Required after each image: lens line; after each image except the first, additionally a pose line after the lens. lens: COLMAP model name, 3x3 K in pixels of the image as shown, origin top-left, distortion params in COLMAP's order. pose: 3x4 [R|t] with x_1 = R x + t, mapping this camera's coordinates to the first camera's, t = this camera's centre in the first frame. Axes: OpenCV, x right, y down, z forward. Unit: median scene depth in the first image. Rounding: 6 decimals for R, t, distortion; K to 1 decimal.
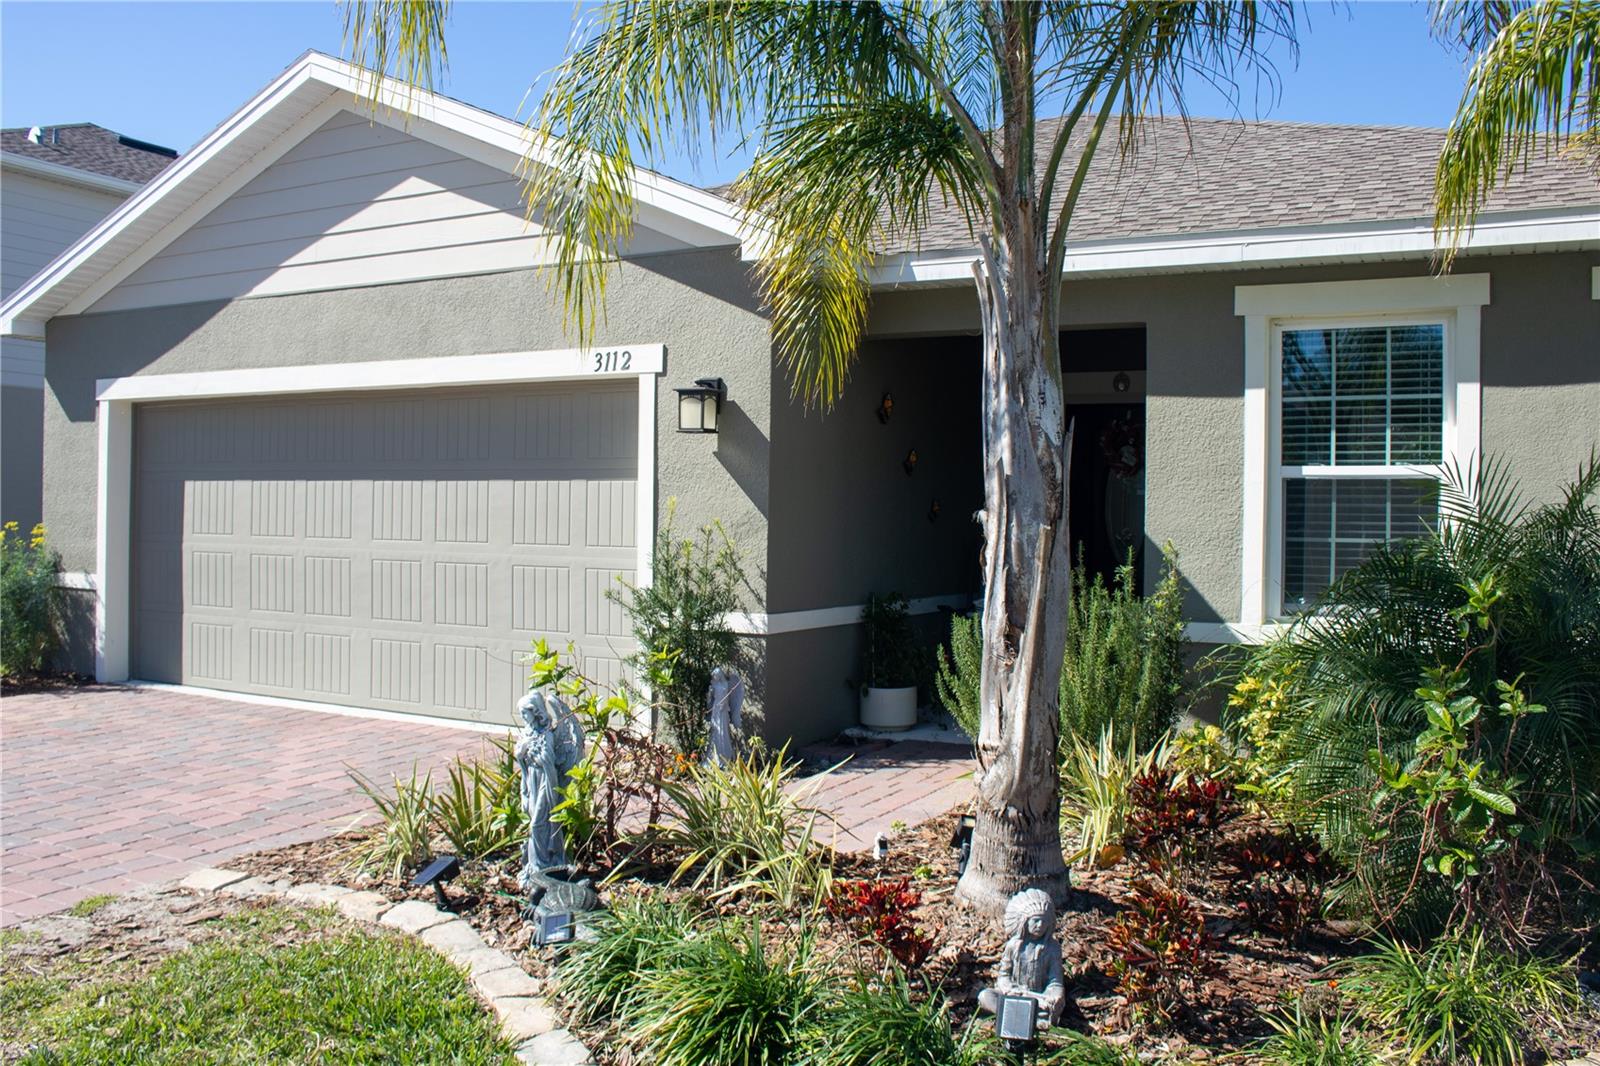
lens RADIAL K [[1359.0, 0, 823.9], [0, 1359.0, 509.5], [0, 0, 1]] dist [-0.129862, 0.000087]
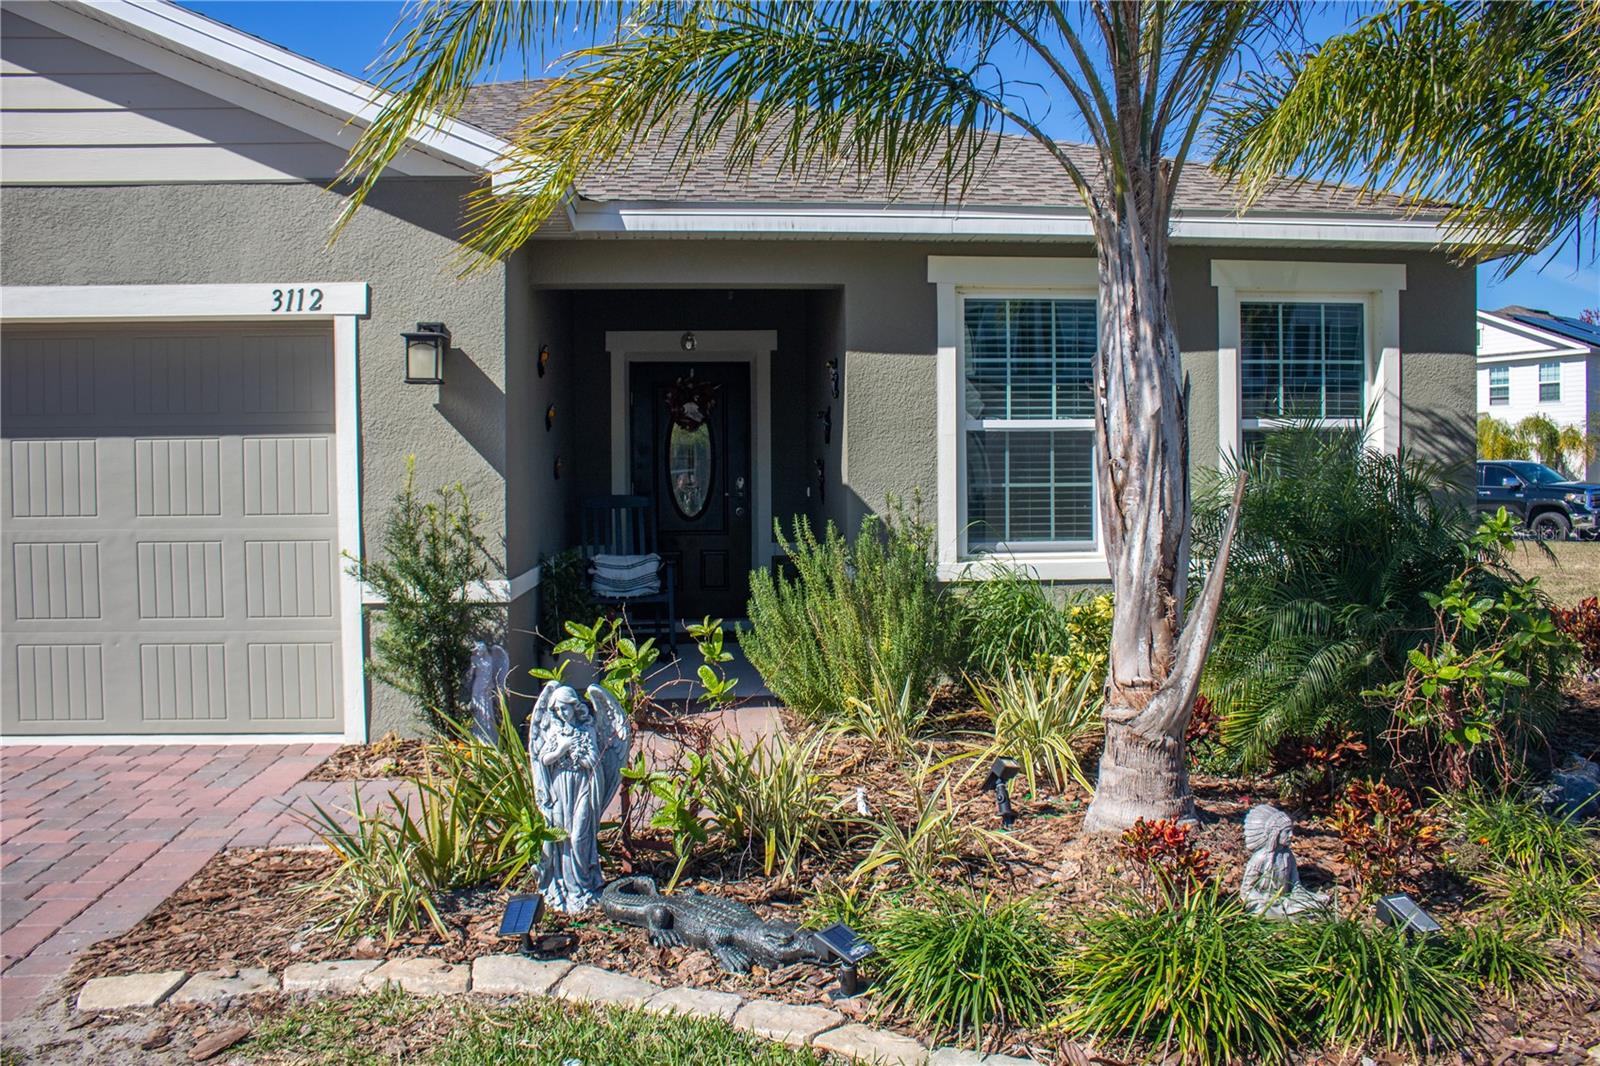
lens RADIAL K [[1282.4, 0, 797.1], [0, 1282.4, 502.1], [0, 0, 1]] dist [-0.119733, 0.006364]
pose [[0.852770, -0.031688, 0.521325, -0.334779], [0.017387, 0.999327, 0.032300, -0.001063], [-0.521997, -0.018480, 0.852747, 0.162067]]
